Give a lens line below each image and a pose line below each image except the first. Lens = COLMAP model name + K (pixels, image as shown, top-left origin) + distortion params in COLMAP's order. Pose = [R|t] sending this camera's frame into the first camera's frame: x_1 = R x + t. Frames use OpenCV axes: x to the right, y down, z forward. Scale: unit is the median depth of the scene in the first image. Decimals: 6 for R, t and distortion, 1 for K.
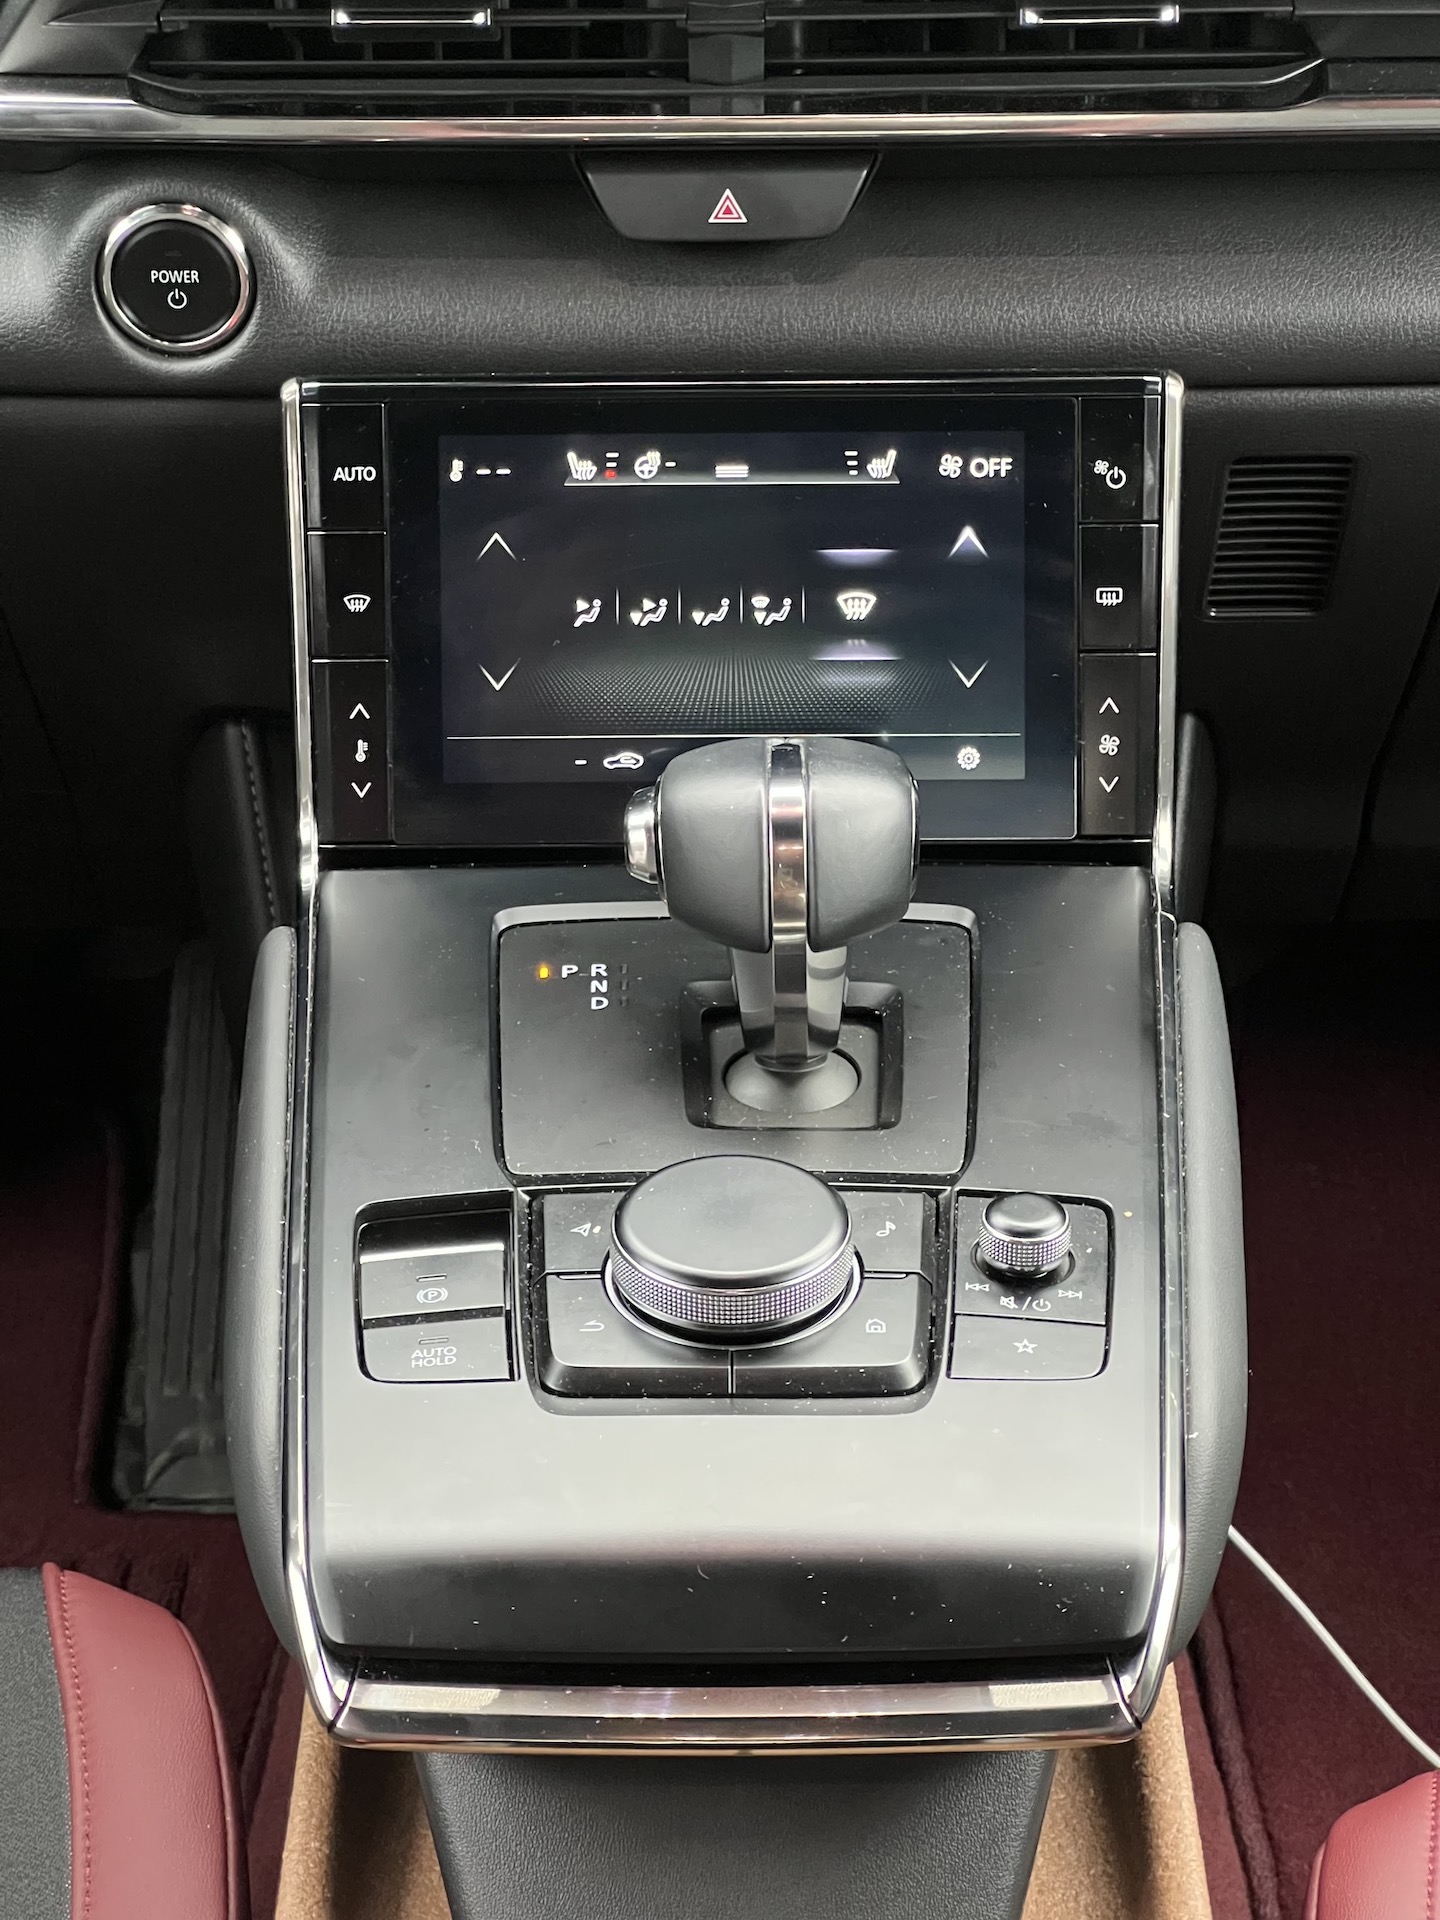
lens RADIAL K [[4217.2, 0, 723.5], [0, 4217.2, 965.4], [0, 0, 1]] dist [0.041629, 0.000000]
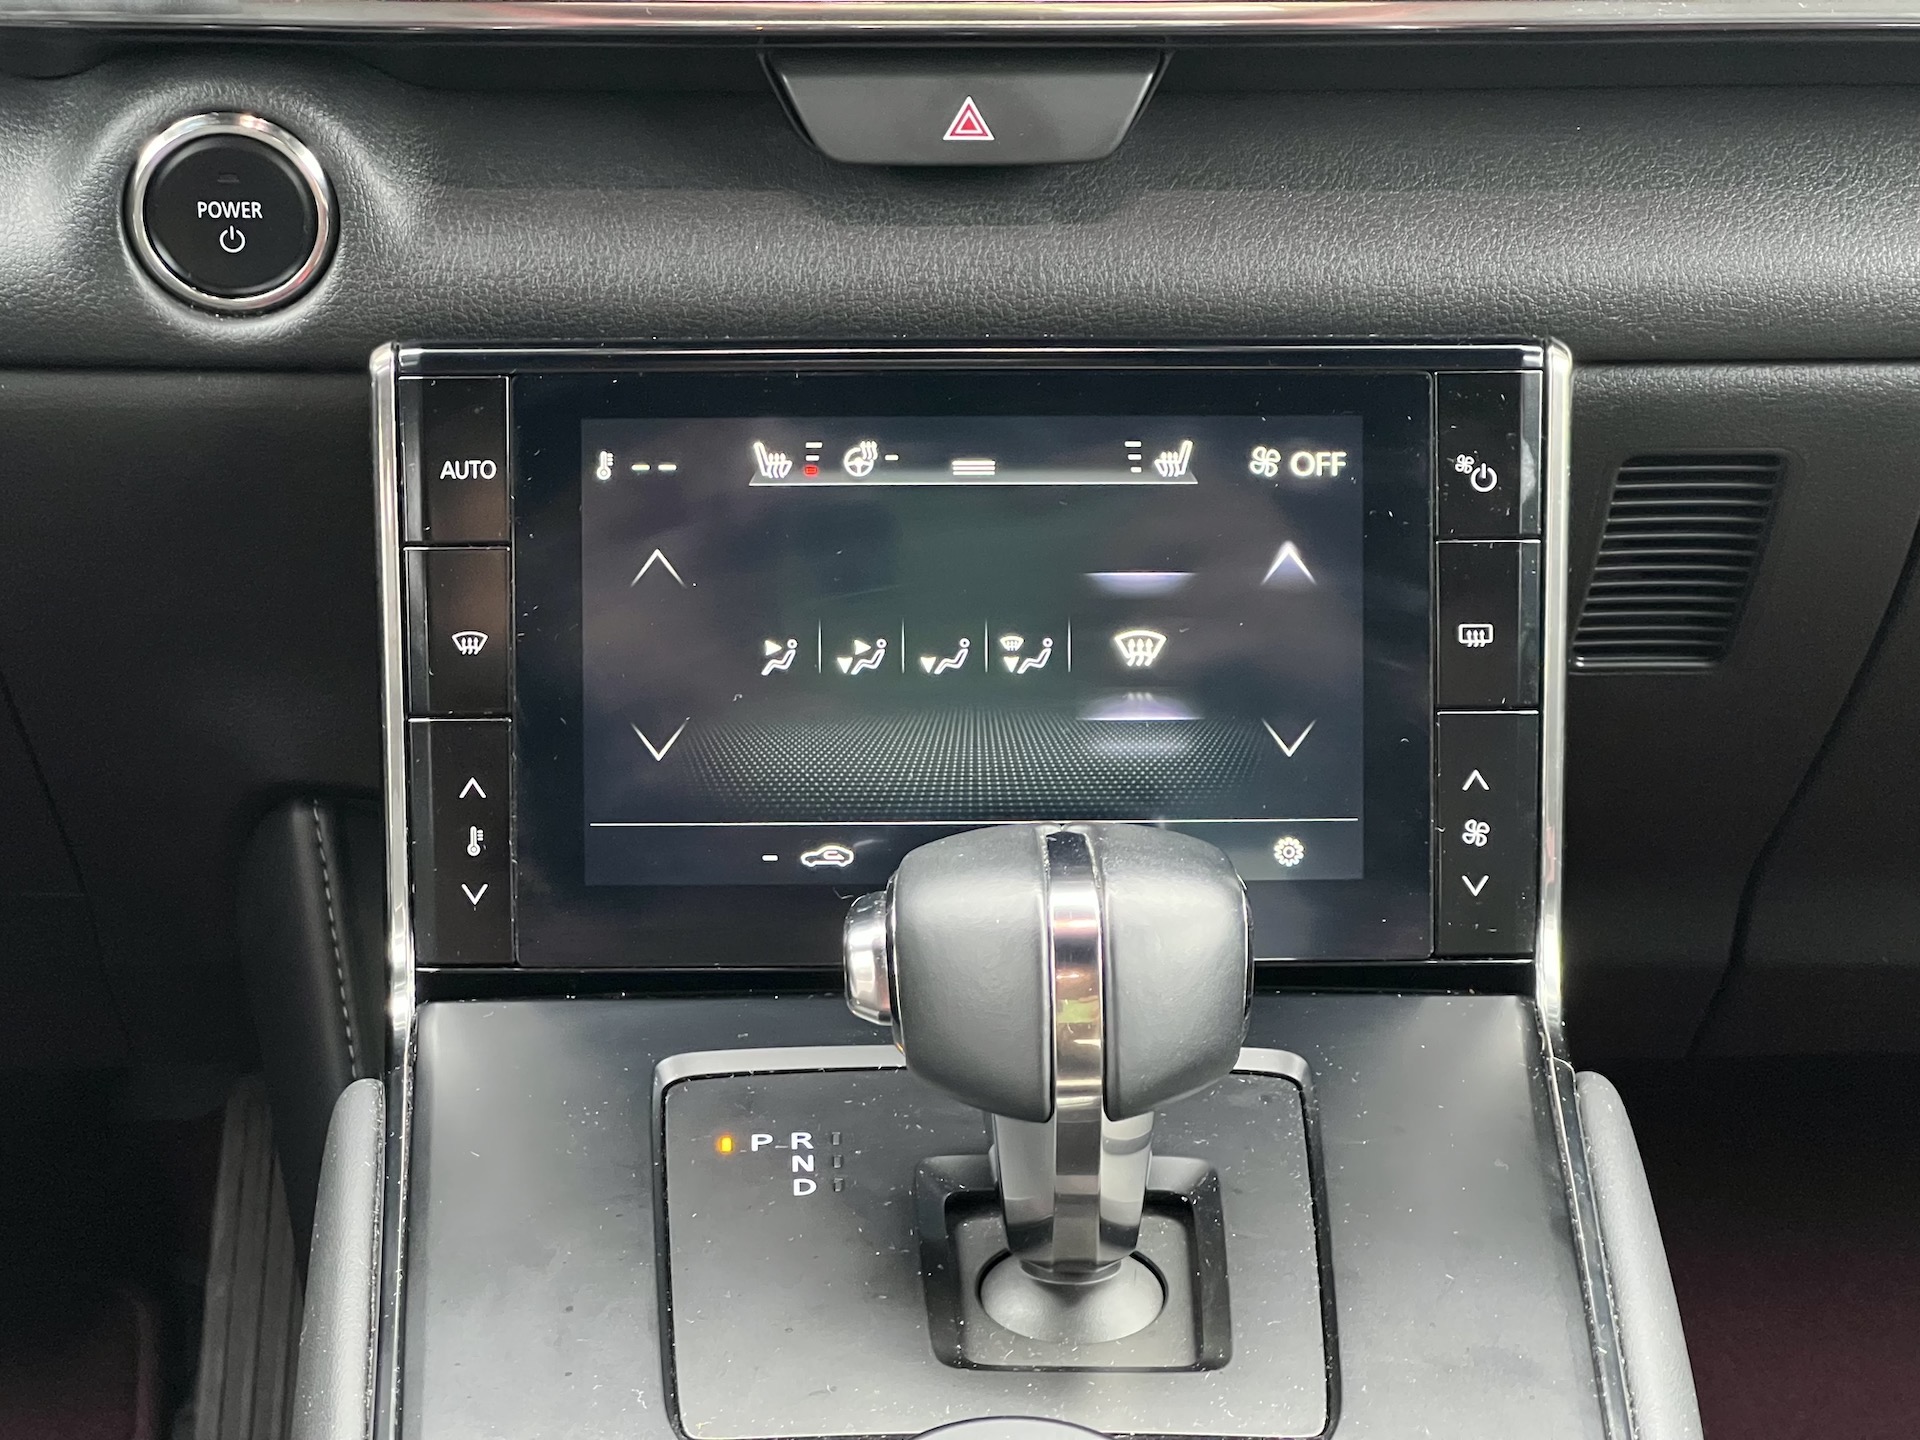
lens RADIAL K [[4217.2, 0, 950.8], [0, 4217.2, 720.7], [0, 0, 1]] dist [0.041629, 0.000000]
pose [[0.999340, 0.001116, 0.036297, -0.029173], [0.001781, 0.996818, -0.079690, -0.012743], [-0.036271, 0.079702, 0.996159, 0.256627]]
